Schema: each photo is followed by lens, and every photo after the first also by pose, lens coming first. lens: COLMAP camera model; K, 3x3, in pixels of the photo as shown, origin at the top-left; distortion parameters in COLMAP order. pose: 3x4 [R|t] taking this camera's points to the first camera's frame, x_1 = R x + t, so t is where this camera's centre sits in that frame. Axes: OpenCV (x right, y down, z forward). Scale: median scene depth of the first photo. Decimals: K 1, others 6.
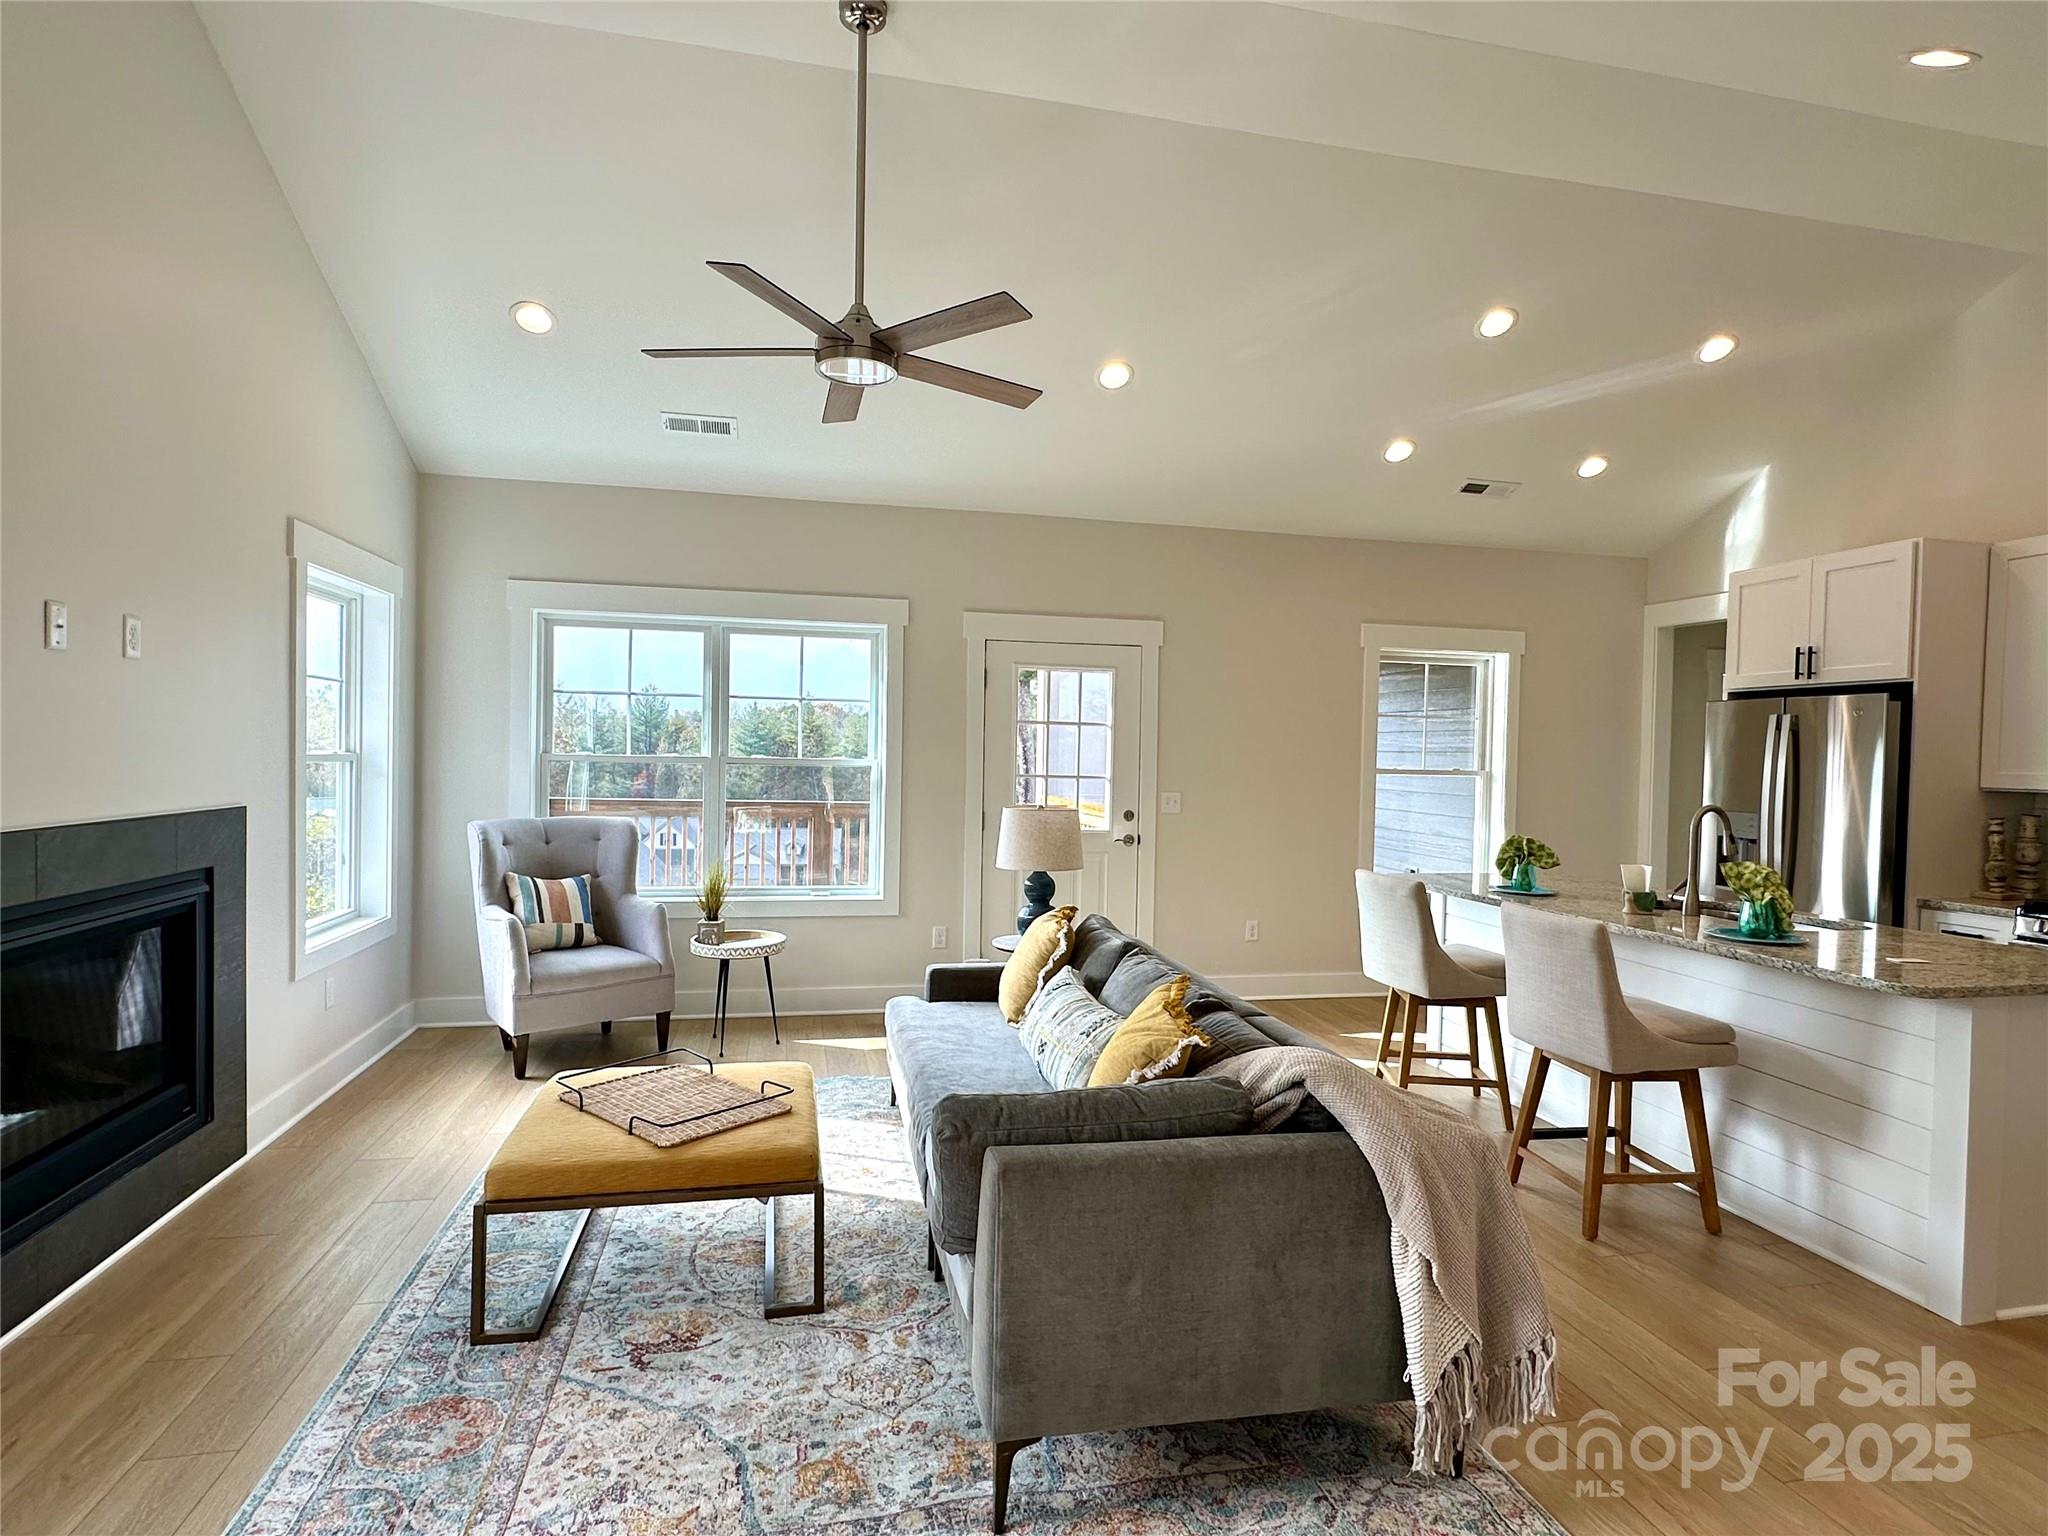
lens RADIAL K [[1051.4, 0, 1029.1], [0, 1051.4, 775.8], [0, 0, 1]] dist [0.000420, -0.001884]
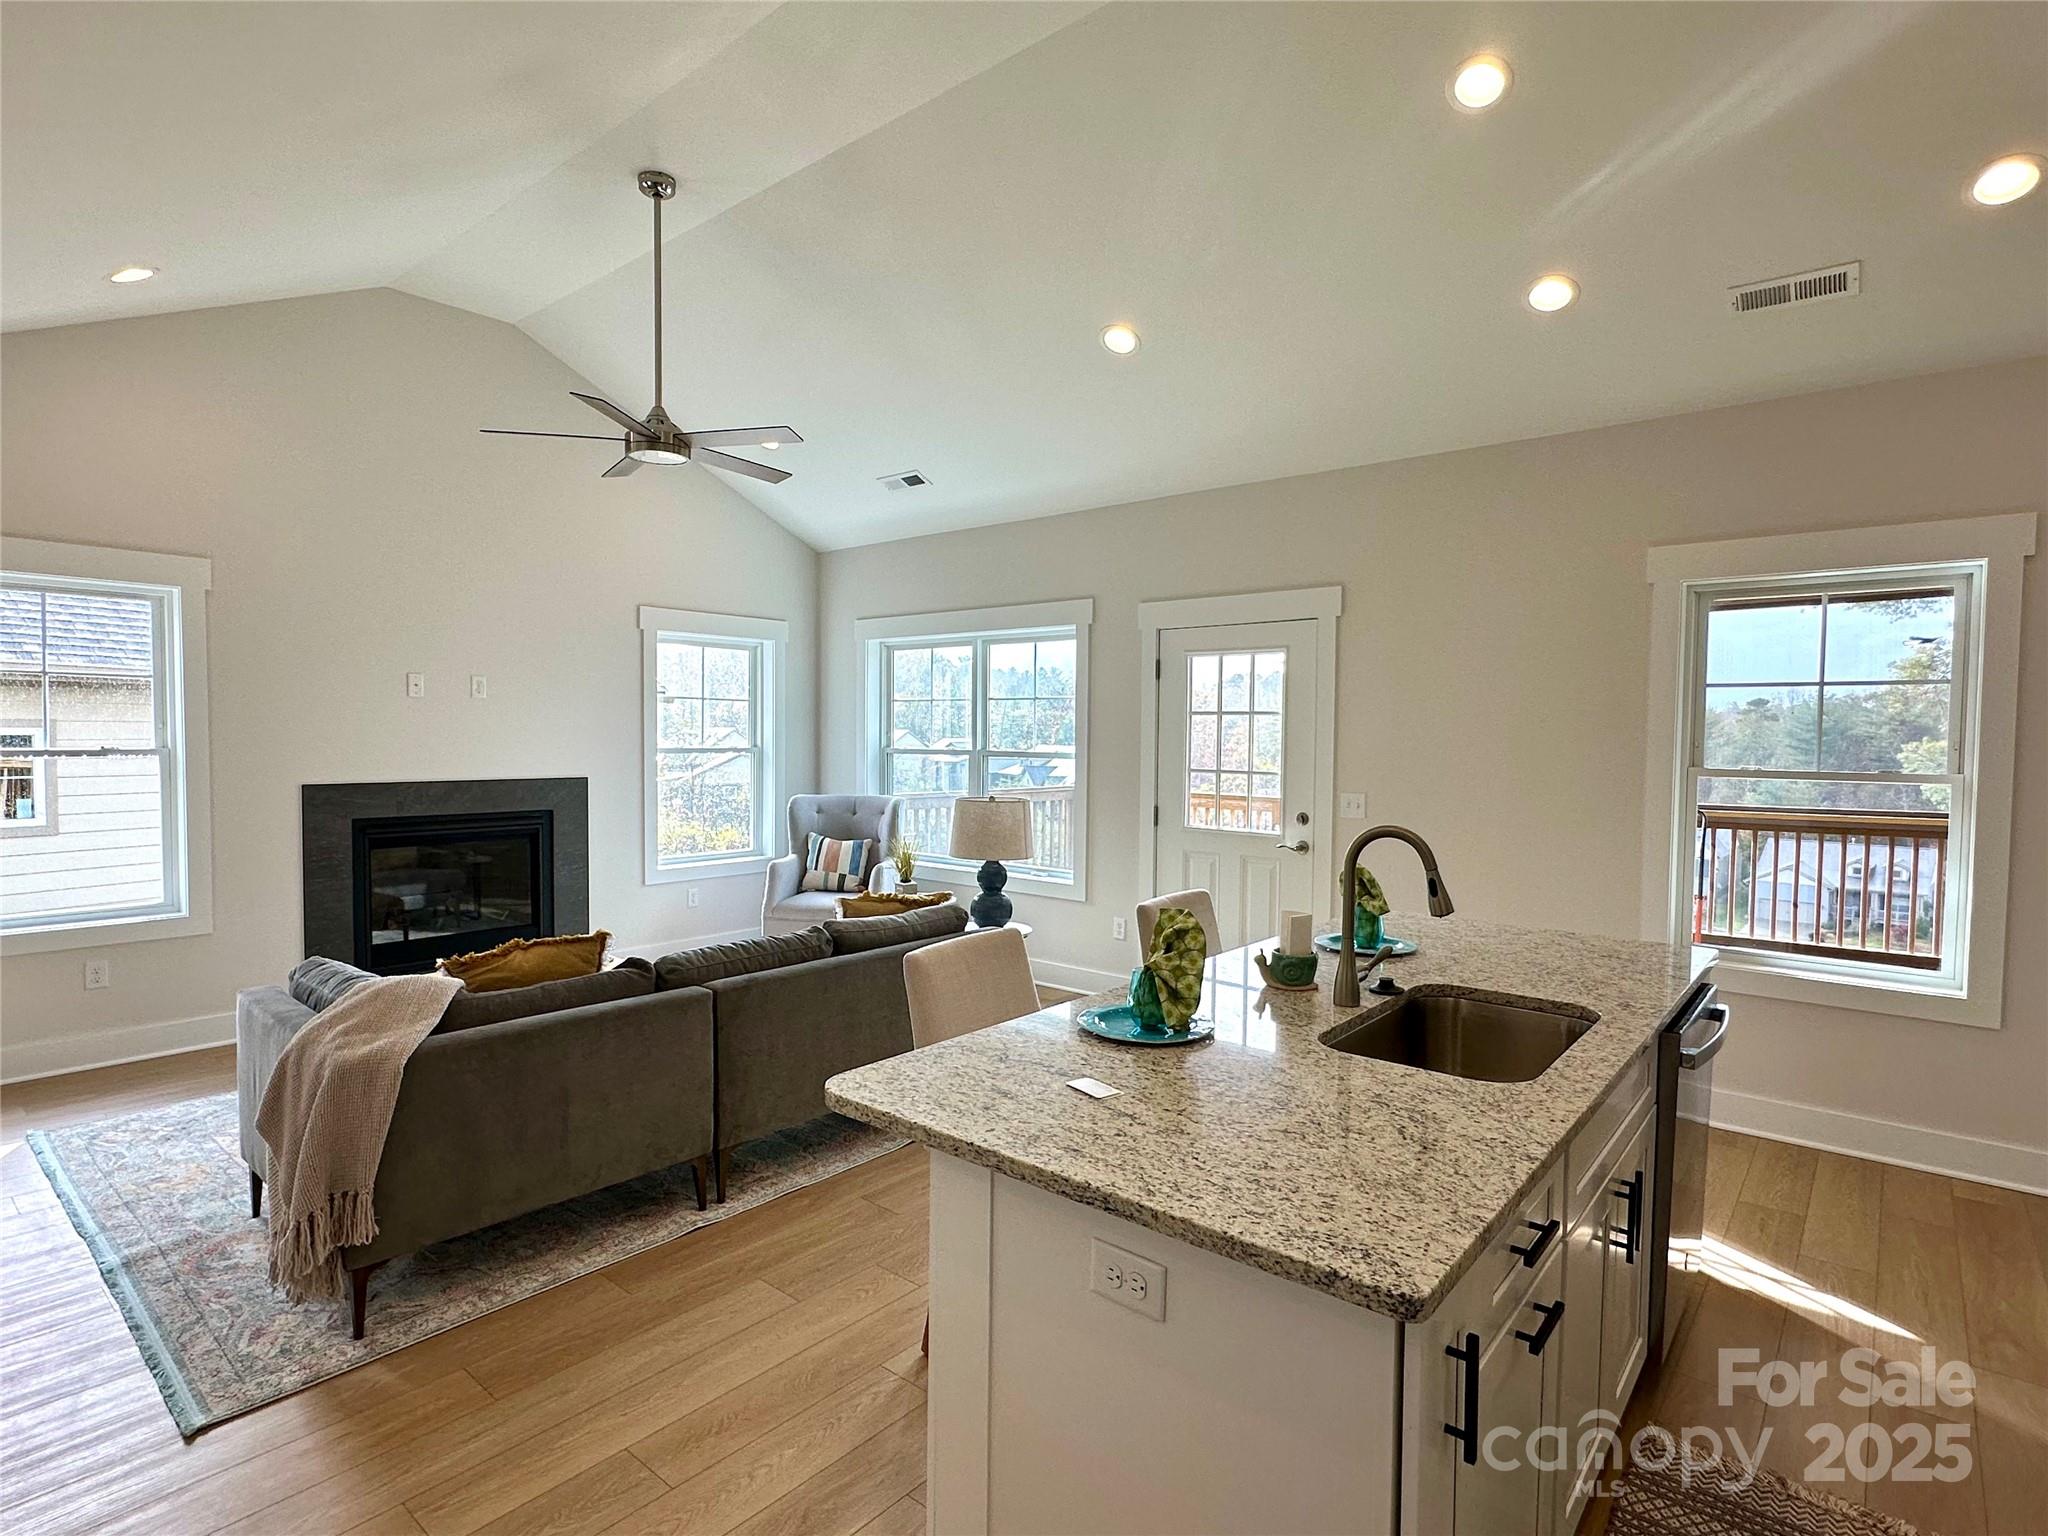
lens RADIAL K [[1051.4, 0, 1020.0], [0, 1051.4, 767.6], [0, 0, 1]] dist [0.000420, -0.001884]
pose [[0.609571, 0.011942, -0.792641, 0.658498], [-0.016597, 0.999860, 0.002300, -0.001662], [0.792557, 0.011754, 0.609684, 0.310765]]
